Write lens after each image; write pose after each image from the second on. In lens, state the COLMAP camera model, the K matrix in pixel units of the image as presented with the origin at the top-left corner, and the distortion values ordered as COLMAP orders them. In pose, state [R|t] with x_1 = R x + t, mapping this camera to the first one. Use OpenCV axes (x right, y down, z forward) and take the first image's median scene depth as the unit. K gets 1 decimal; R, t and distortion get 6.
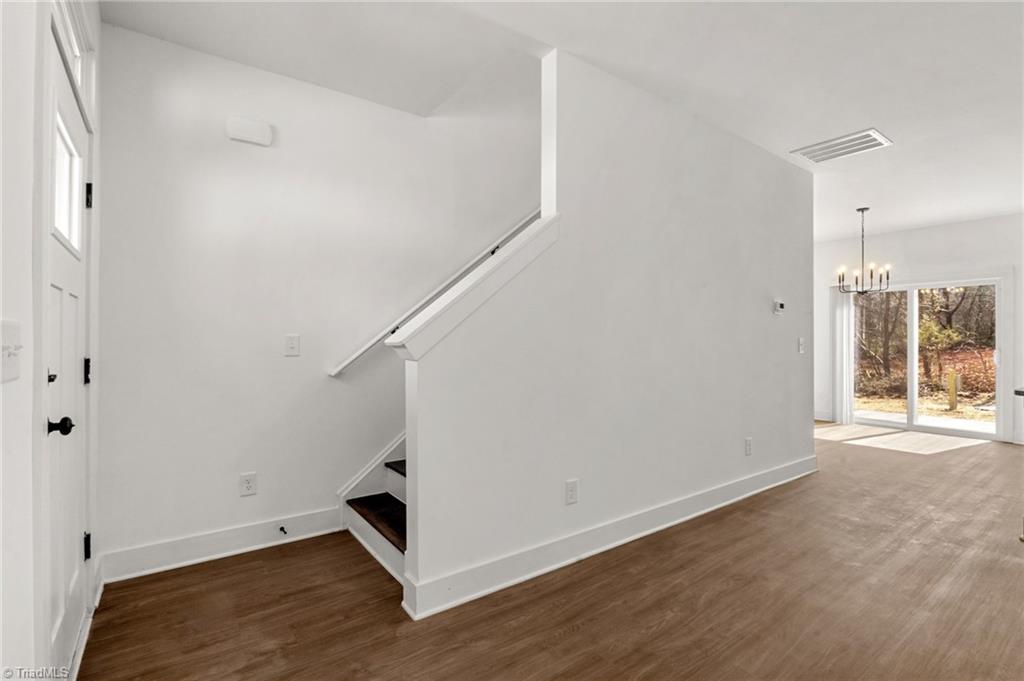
lens RADIAL K [[481.1, 0, 510.9], [0, 481.1, 340.7], [0, 0, 1]] dist [-0.012450, 0.001078]
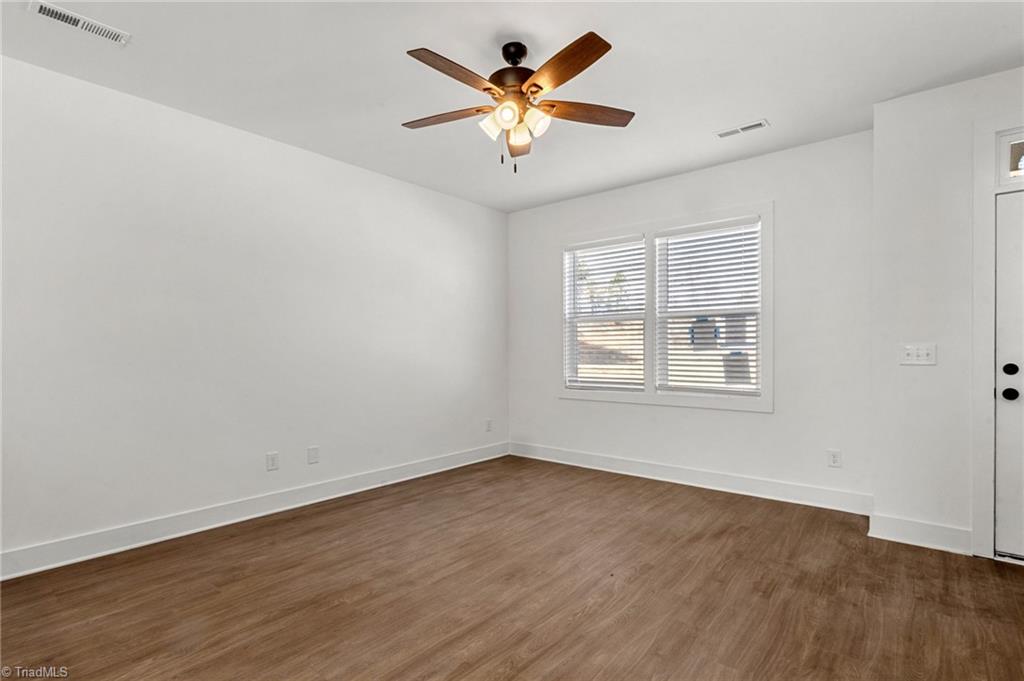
lens RADIAL K [[505.4, 0, 516.9], [0, 505.4, 354.0], [0, 0, 1]] dist [-0.002289, 0.001473]
pose [[-0.968722, 0.000943, -0.248147, 0.514758], [-0.000146, 0.999990, 0.004367, 0.002535], [0.248149, 0.004267, -0.968713, 0.833413]]
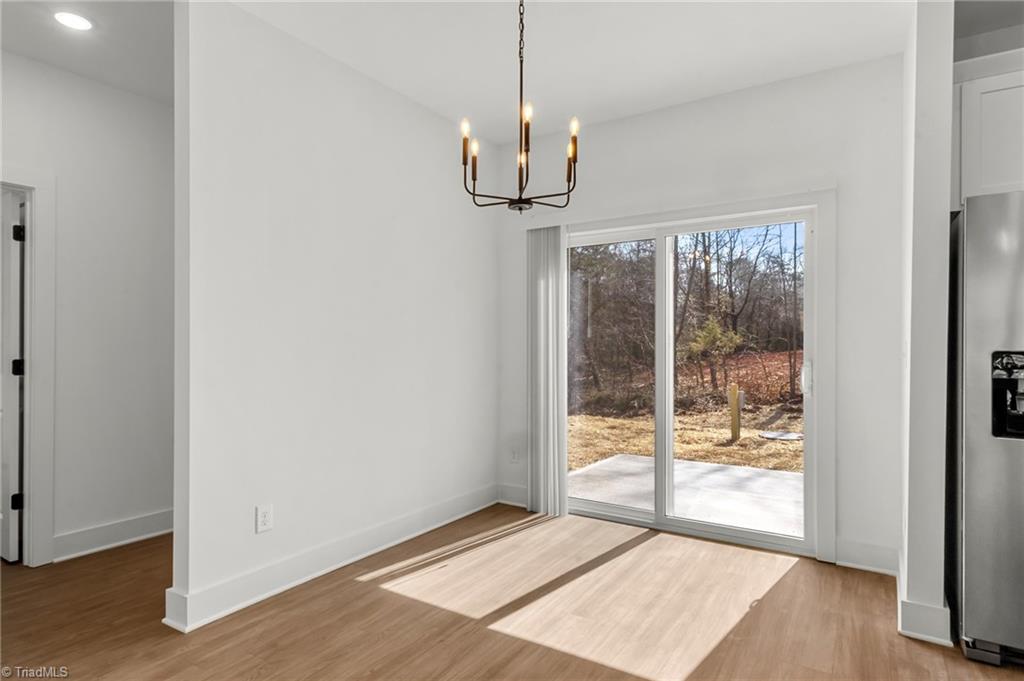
lens RADIAL K [[562.6, 0, 512.0], [0, 562.6, 347.7], [0, 0, 1]] dist [0.013625, -0.001809]
pose [[0.933598, -0.004174, 0.358297, 0.791742], [0.003070, 0.999989, 0.003649, 0.004238], [-0.358308, -0.002307, 0.933601, 0.837171]]
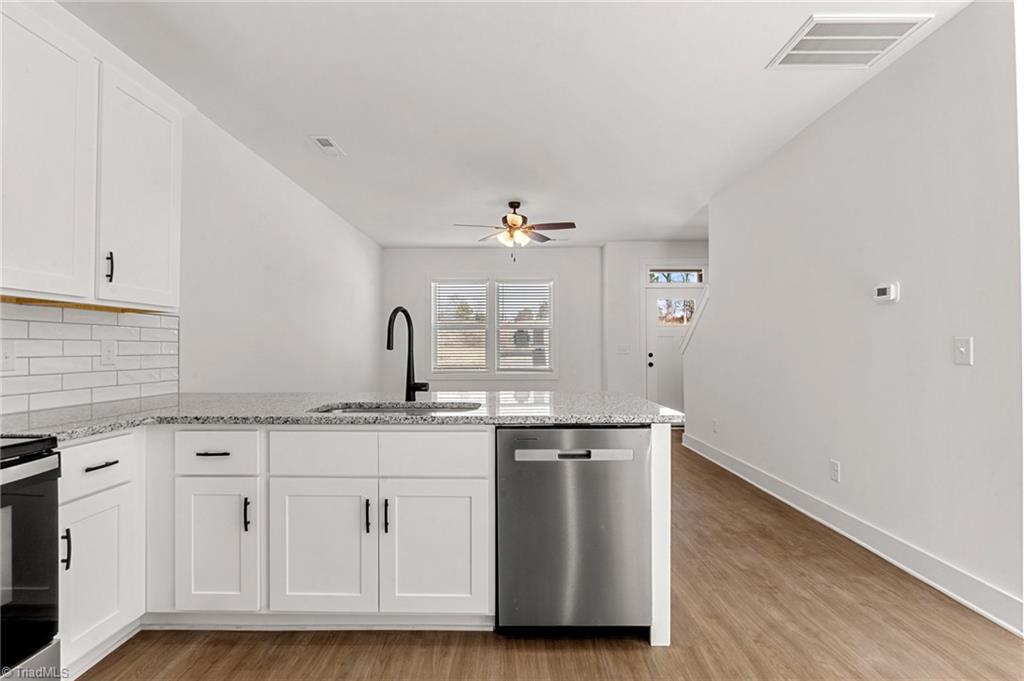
lens RADIAL K [[481.1, 0, 511.5], [0, 481.1, 339.5], [0, 0, 1]] dist [-0.012450, 0.001078]
pose [[-0.595162, -0.017902, -0.803406, 1.386445], [0.000012, 0.999752, -0.022286, 0.008957], [0.803606, -0.013274, -0.595014, 0.961265]]
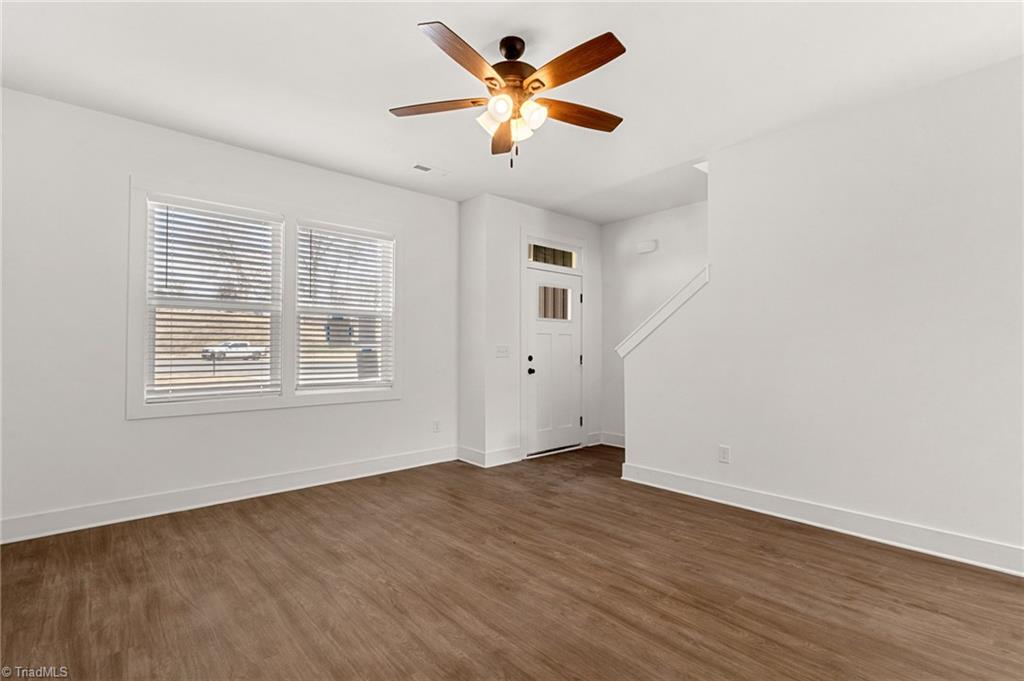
lens RADIAL K [[473.5, 0, 511.8], [0, 473.5, 343.2], [0, 0, 1]] dist [0.004984, 0.000345]
pose [[0.102163, -0.014952, -0.994655, 0.944729], [-0.002156, 0.999881, -0.015252, 0.004970], [0.994765, 0.003703, 0.102119, 0.148279]]
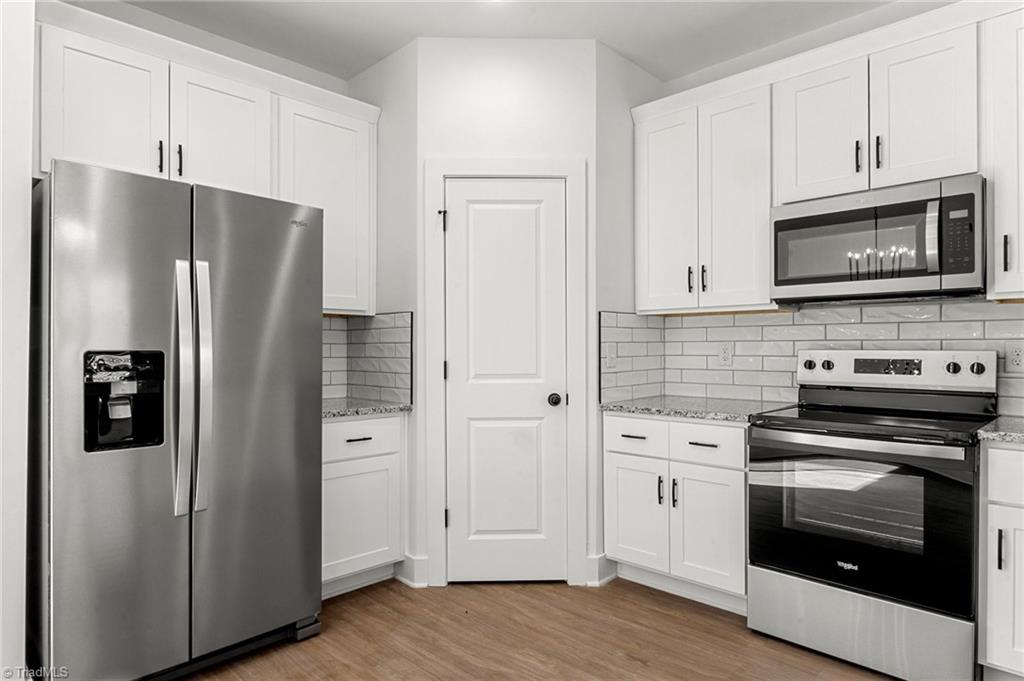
lens RADIAL K [[601.8, 0, 511.2], [0, 601.8, 346.3], [0, 0, 1]] dist [-0.008030, -0.000086]
pose [[-0.159232, -0.004501, 0.987231, 0.880675], [-0.003488, 0.999986, 0.003996, 0.004040], [-0.987235, -0.002807, -0.159245, 0.914280]]
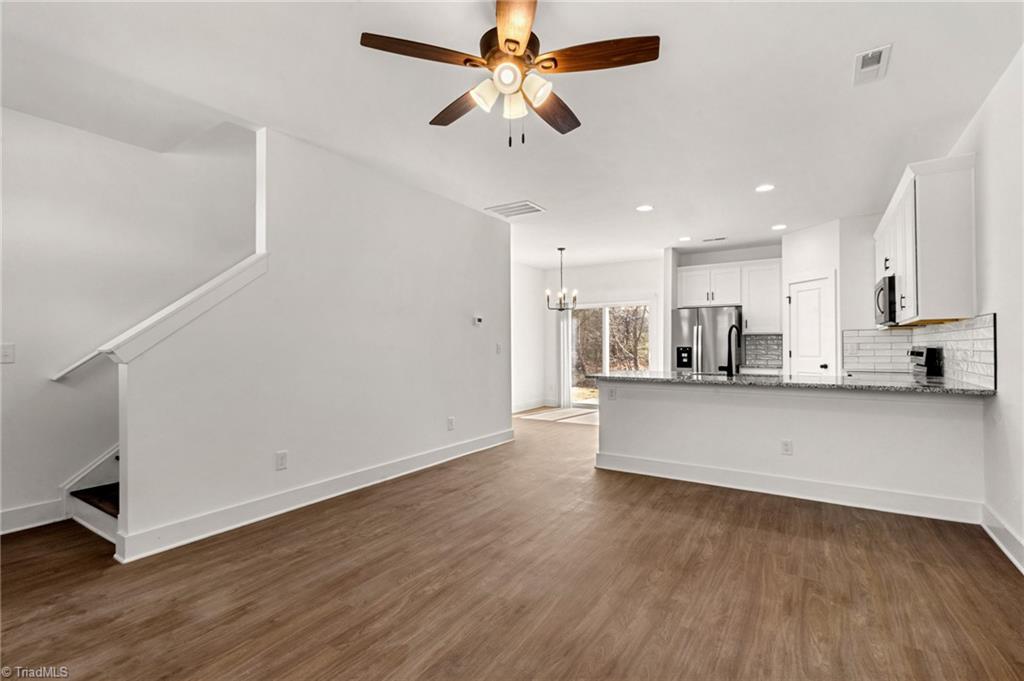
lens RADIAL K [[473.5, 0, 511.5], [0, 473.5, 342.2], [0, 0, 1]] dist [0.004984, 0.000345]
pose [[0.934979, -0.004465, 0.354675, 0.165838], [0.007377, 0.999949, -0.006857, 0.000376], [-0.354626, 0.009027, 0.934965, -0.294216]]
